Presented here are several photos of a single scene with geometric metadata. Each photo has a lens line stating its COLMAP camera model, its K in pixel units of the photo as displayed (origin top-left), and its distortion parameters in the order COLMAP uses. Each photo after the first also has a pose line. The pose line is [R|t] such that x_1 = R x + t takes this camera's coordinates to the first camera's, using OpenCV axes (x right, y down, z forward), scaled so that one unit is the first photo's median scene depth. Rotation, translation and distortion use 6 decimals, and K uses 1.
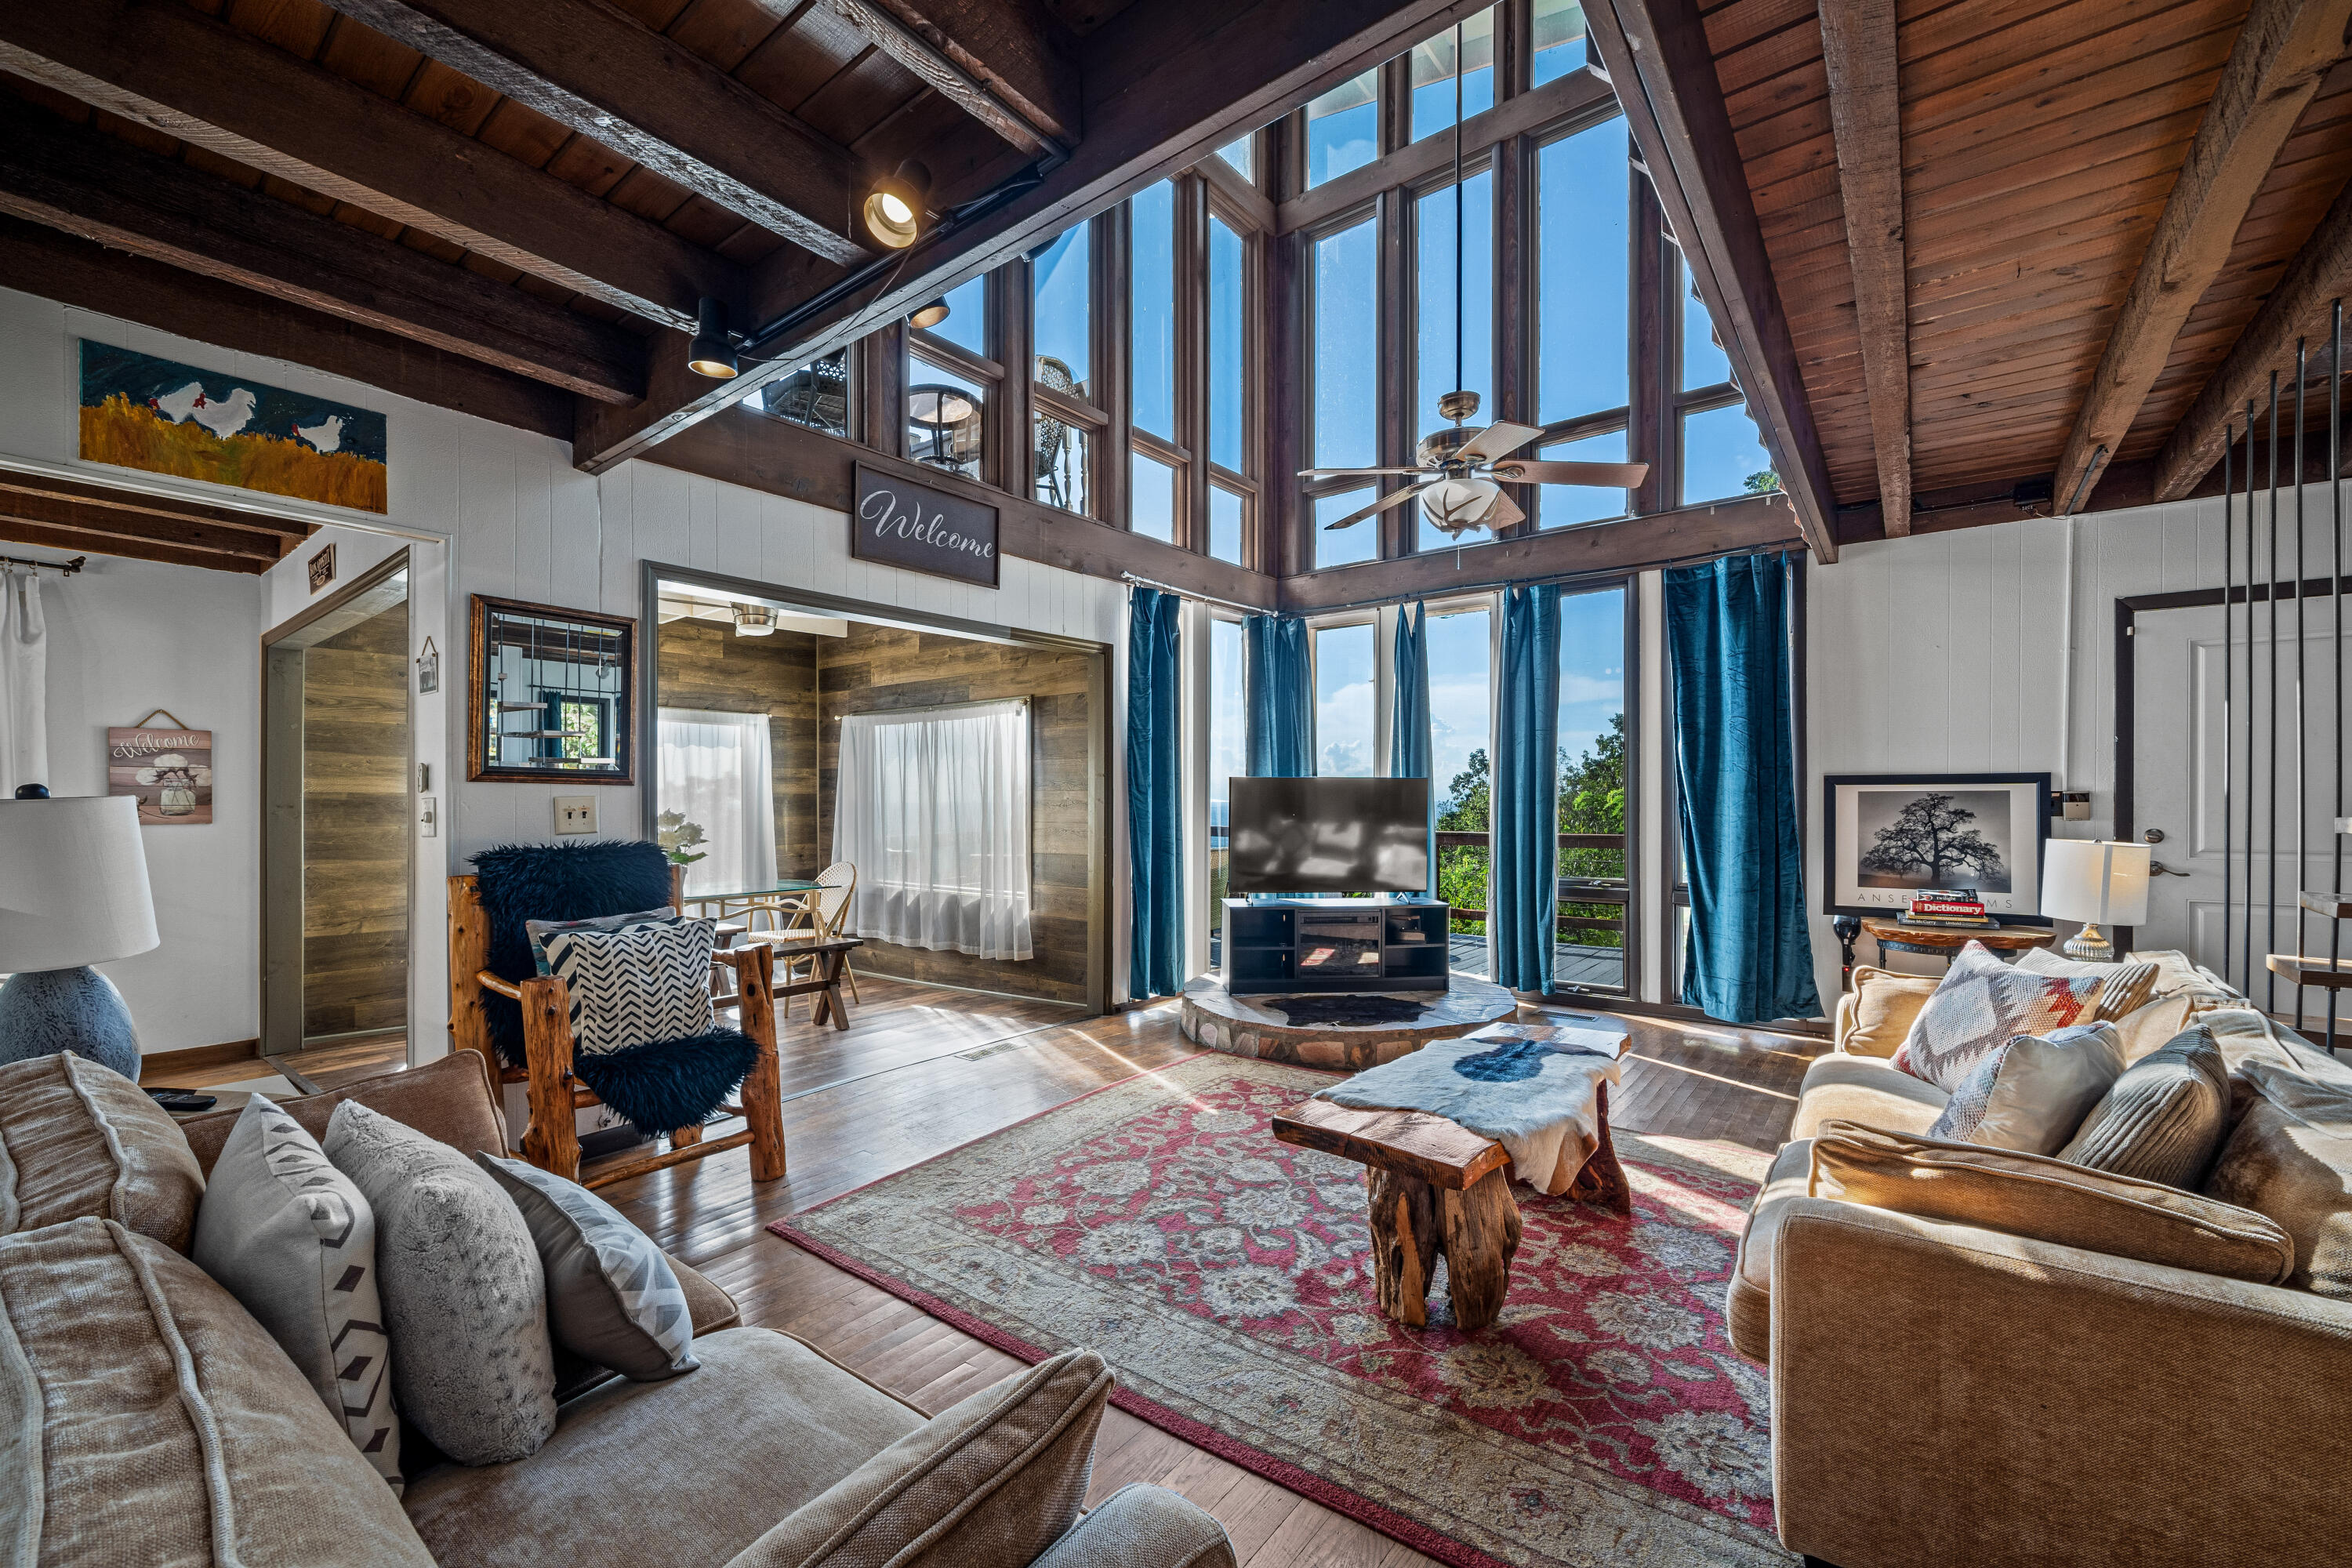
lens RADIAL K [[943.5, 0, 1164.6], [0, 943.5, 804.1], [0, 0, 1]] dist [0.000703, 0.000275]
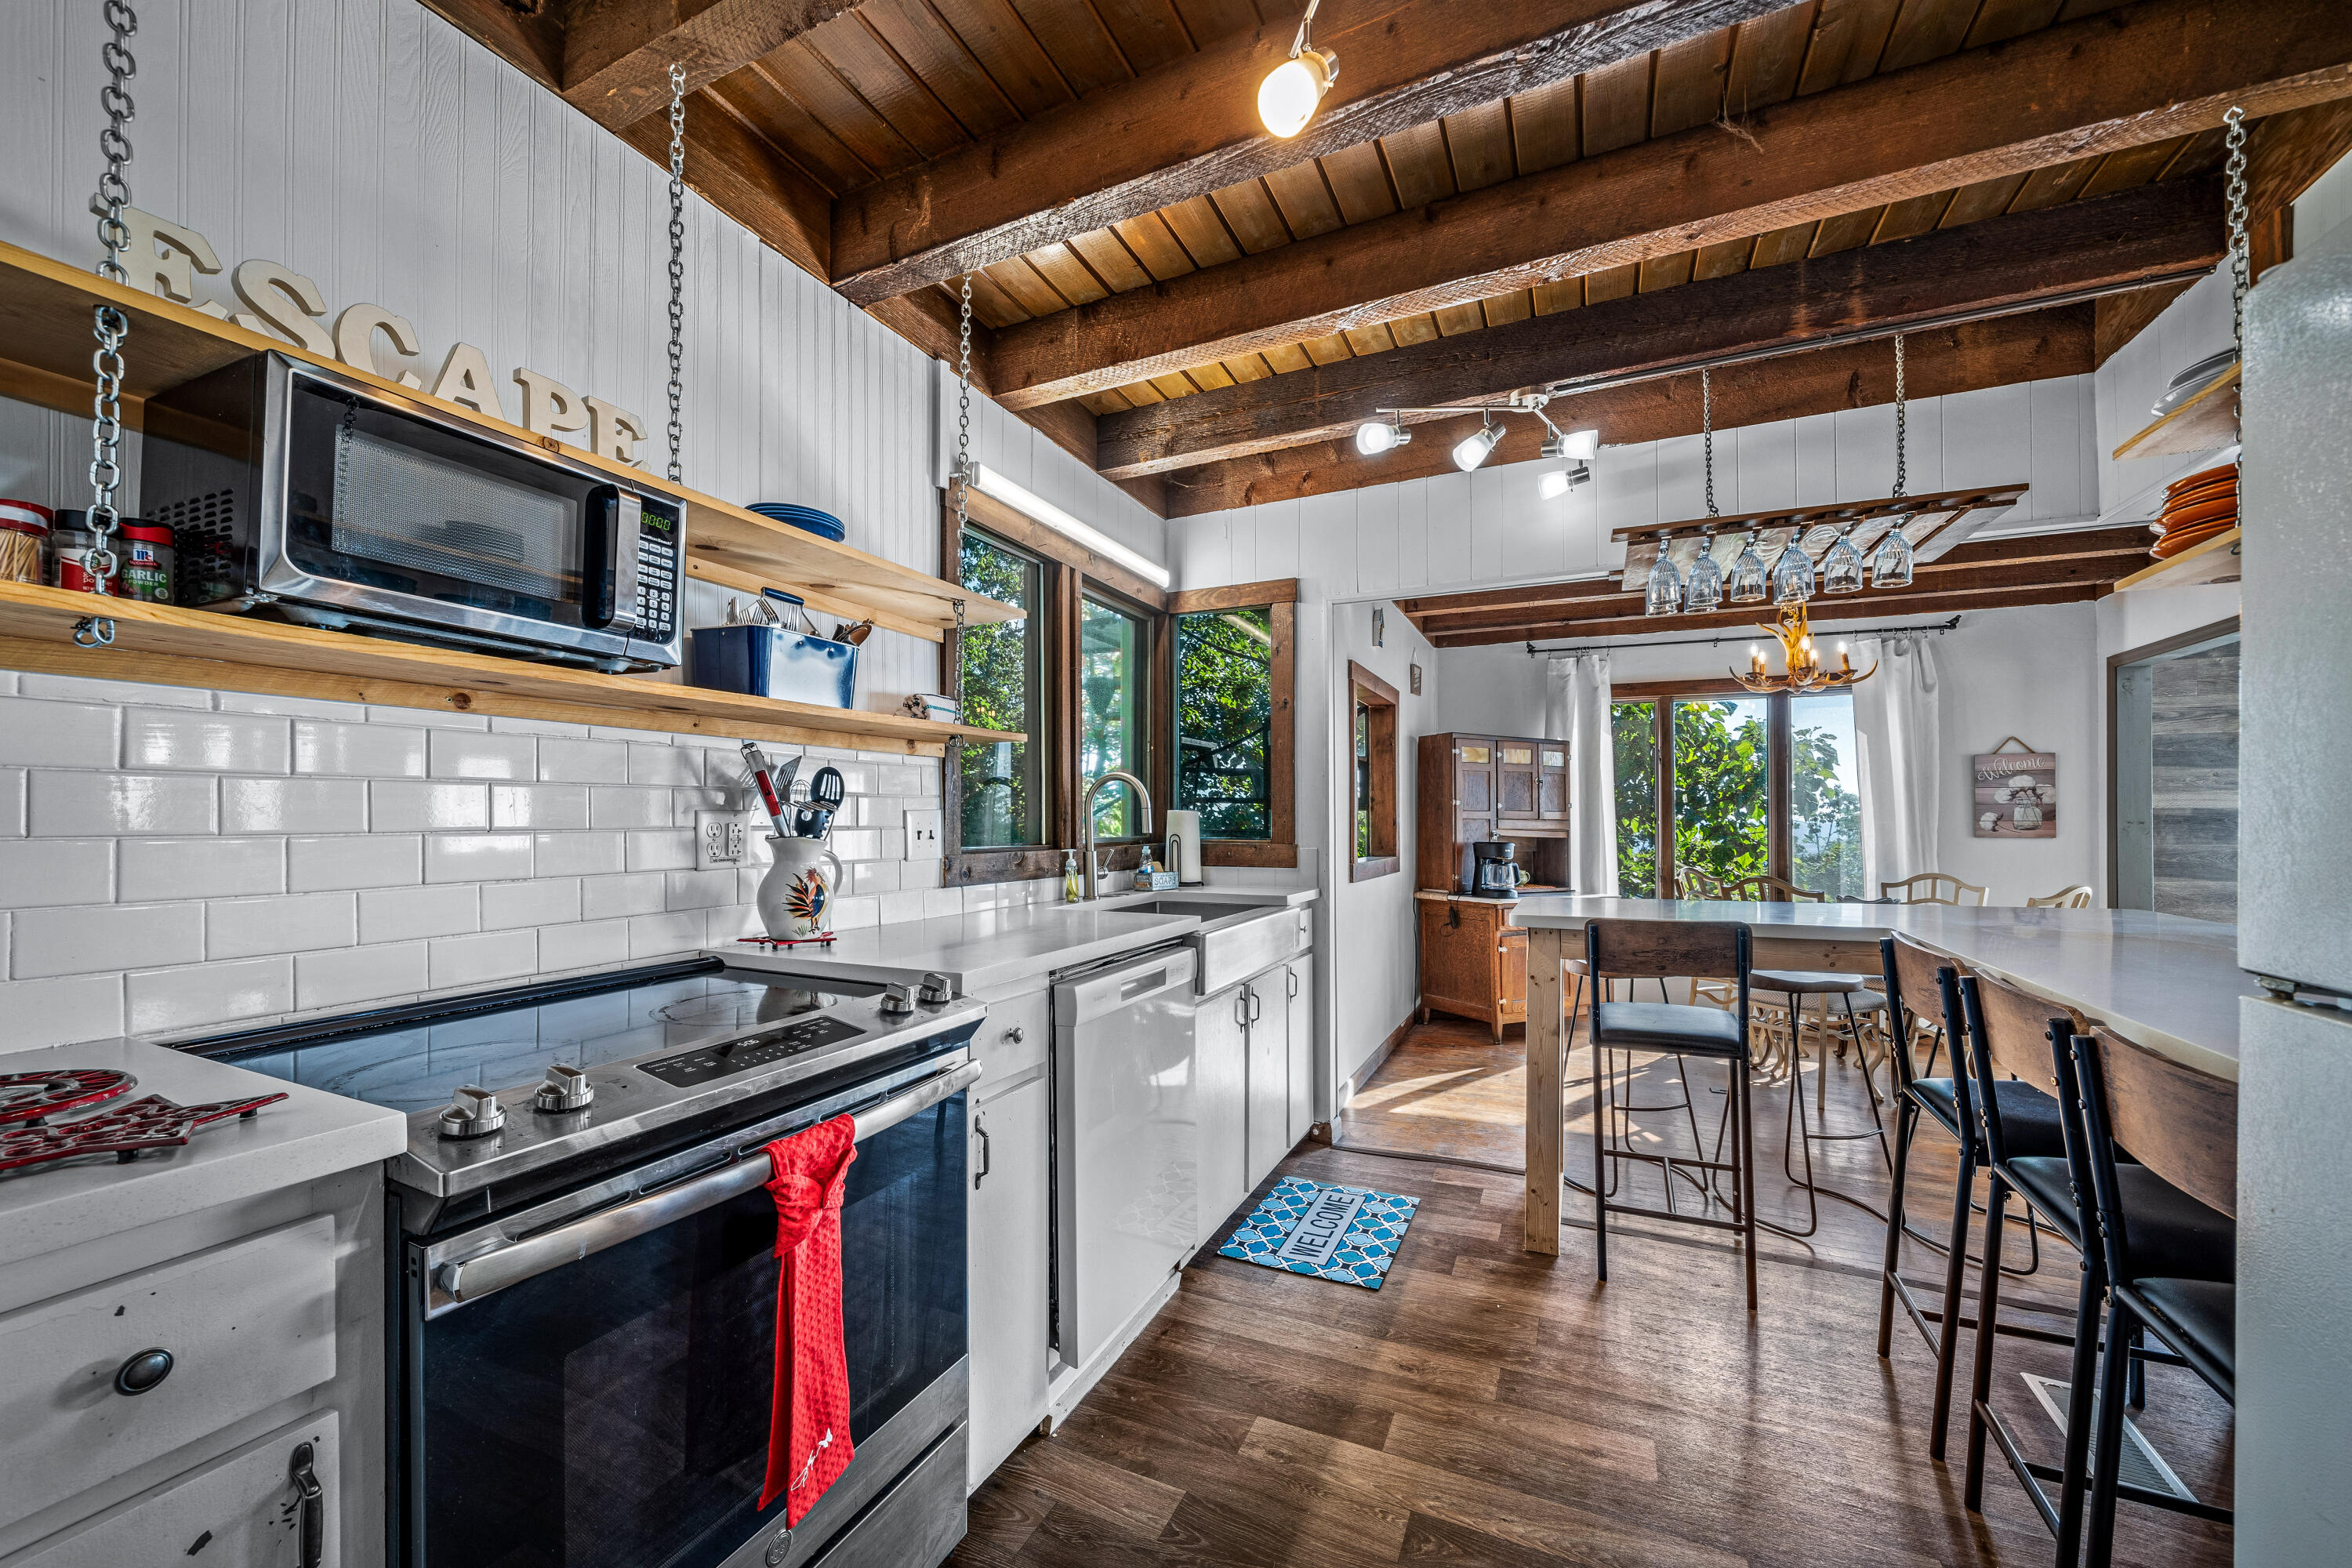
lens RADIAL K [[899.4, 0, 1172.7], [0, 899.4, 804.6], [0, 0, 1]] dist [0.000658, 0.000029]
pose [[0.230959, -0.012216, -0.972887, -0.239237], [-0.001149, 0.999917, -0.012828, -0.003199], [0.972963, 0.004081, 0.230926, -0.226439]]
